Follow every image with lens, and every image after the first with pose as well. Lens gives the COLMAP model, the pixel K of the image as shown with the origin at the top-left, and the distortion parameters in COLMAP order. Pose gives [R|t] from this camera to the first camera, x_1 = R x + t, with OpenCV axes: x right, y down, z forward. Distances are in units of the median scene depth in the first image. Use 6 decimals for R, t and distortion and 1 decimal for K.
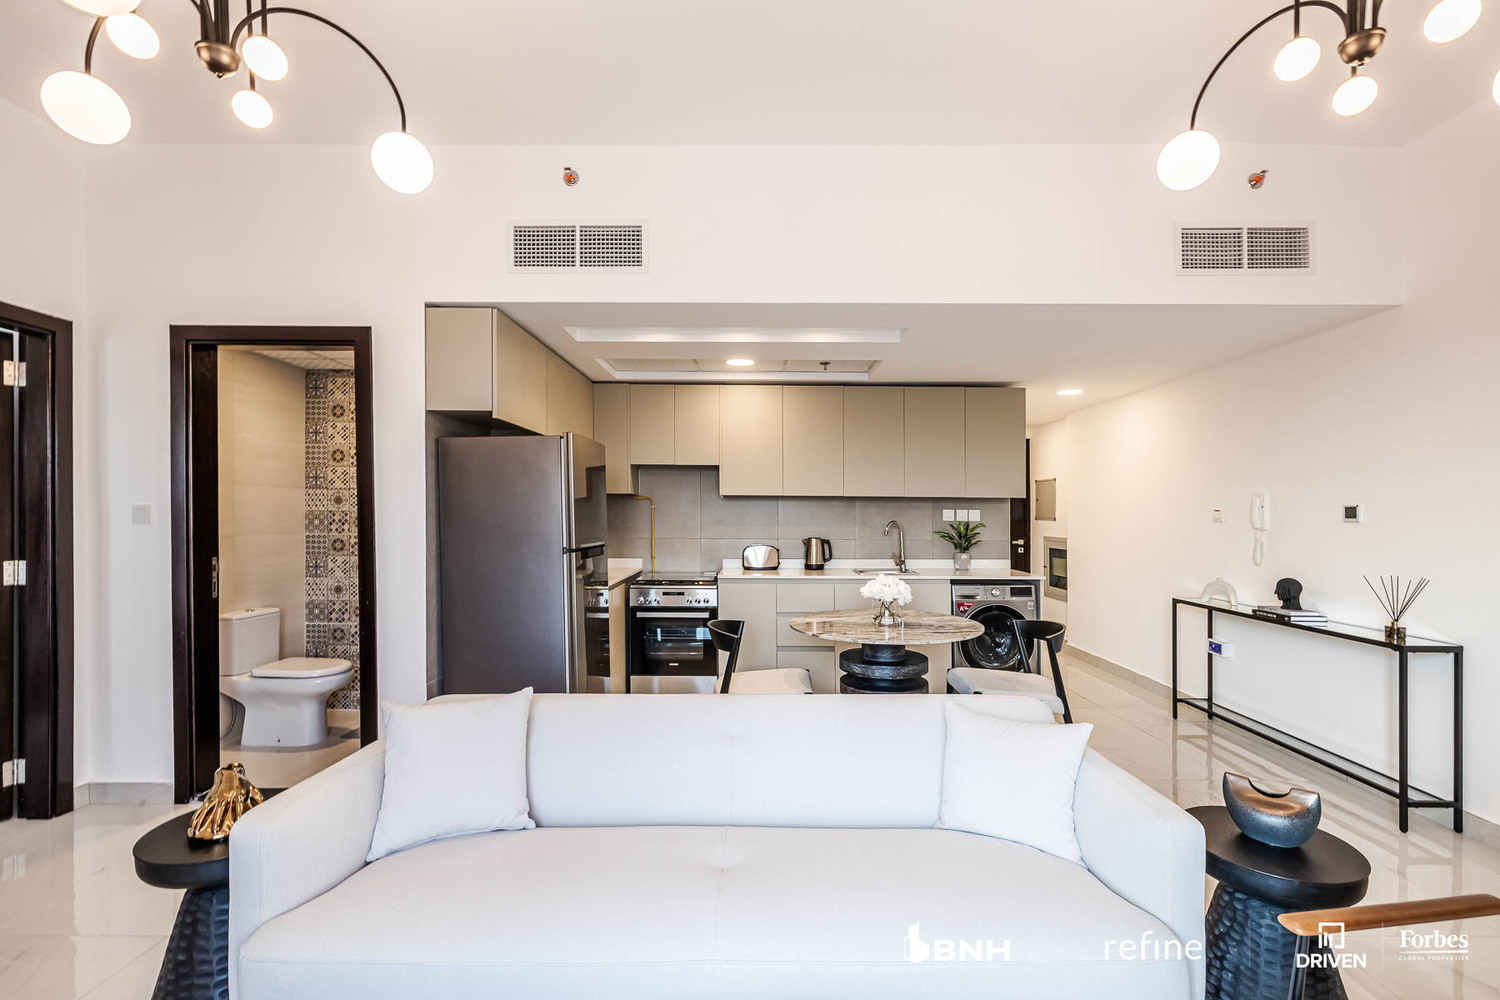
lens RADIAL K [[640.2, 0, 759.1], [0, 640.2, 509.4], [0, 0, 1]] dist [0.000804, 0.000095]
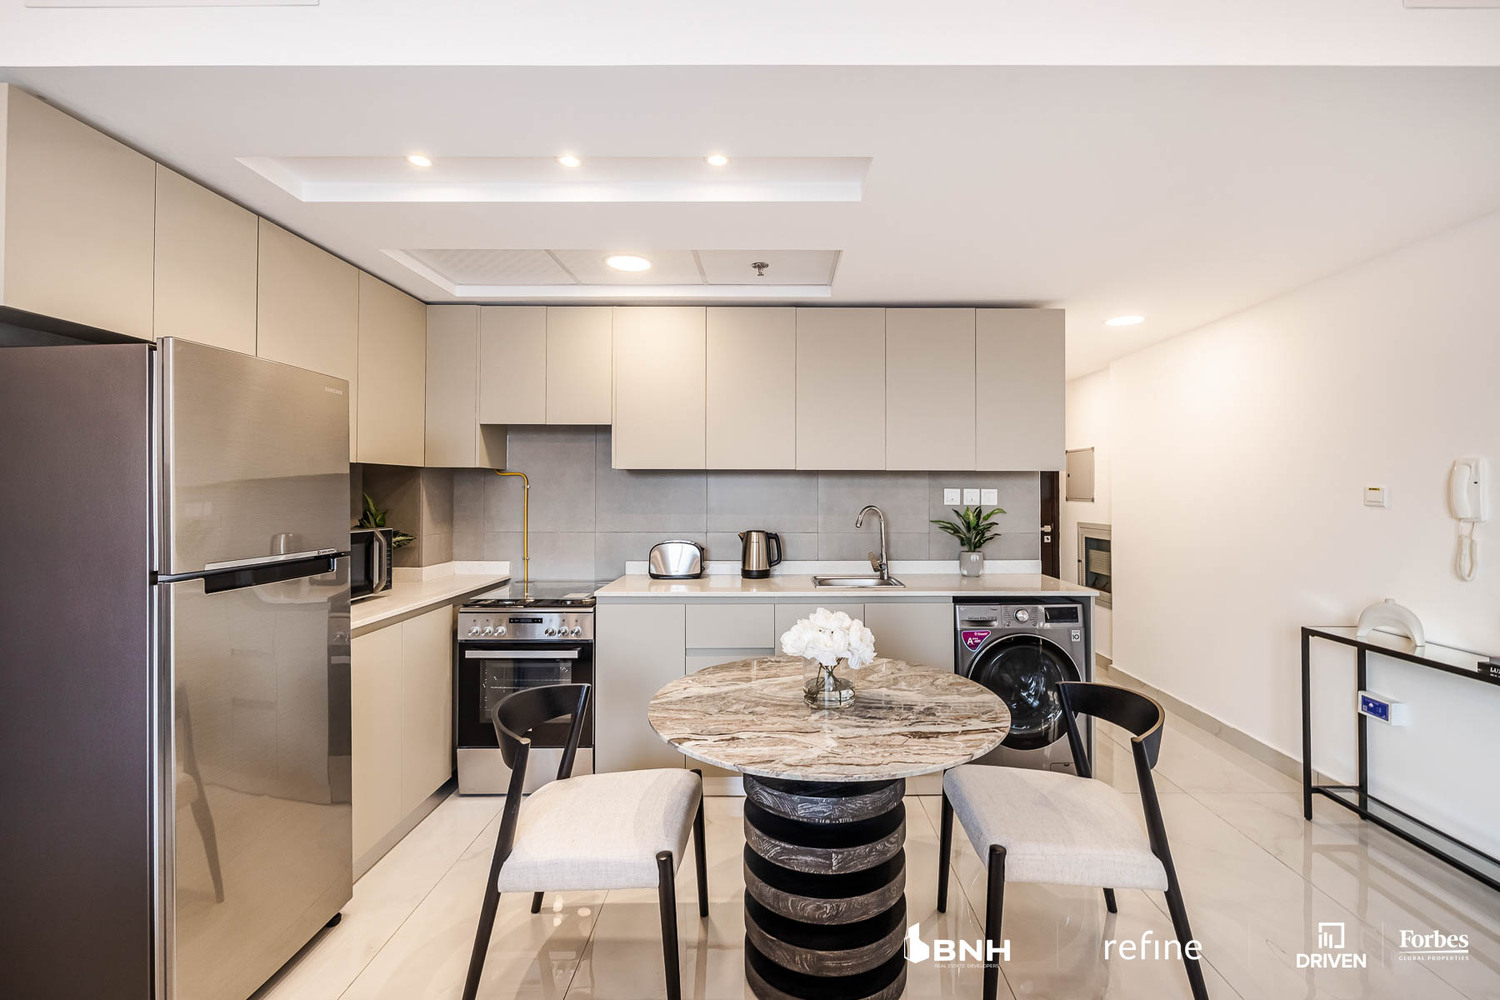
lens RADIAL K [[638.8, 0, 775.1], [0, 638.8, 488.0], [0, 0, 1]] dist [-0.001107, -0.000095]
pose [[0.999988, -0.004194, 0.002330, 0.108530], [0.004193, 0.999991, 0.000342, -0.001520], [-0.002332, -0.000332, 0.999997, 0.326102]]
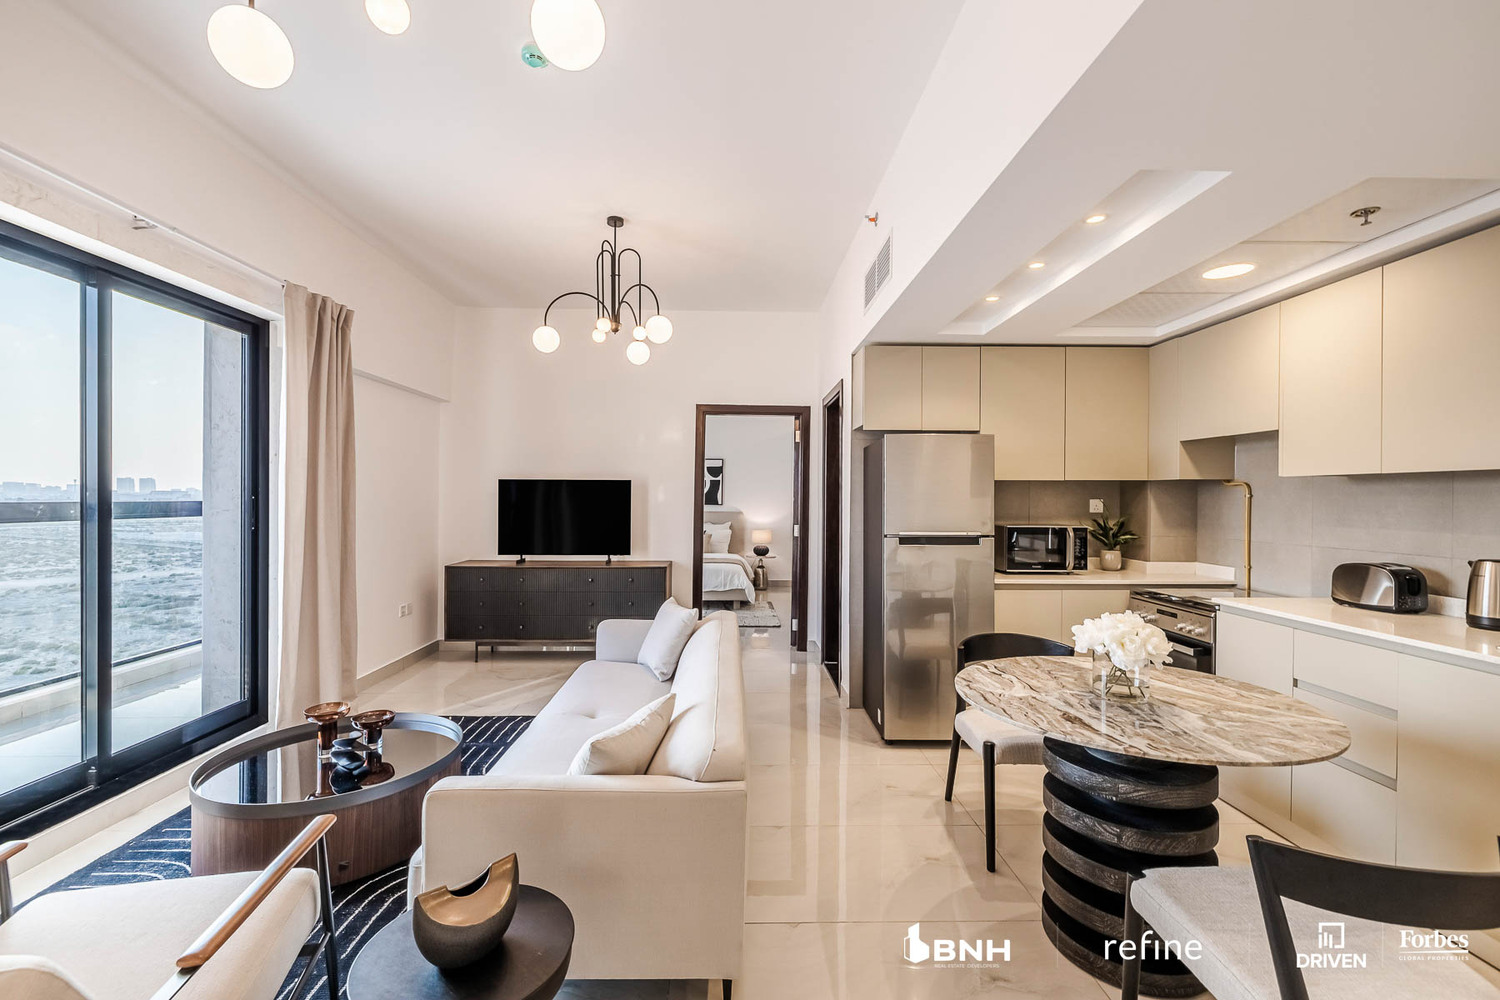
lens RADIAL K [[637.0, 0, 750.0], [0, 637.0, 500.0], [0, 0, 1]] dist [-0.000441, -0.000039]
pose [[0.027856, -0.000864, -0.999612, 0.546621], [0.003272, 0.999994, -0.000773, -0.000671], [0.999607, -0.003250, 0.027859, 0.459003]]
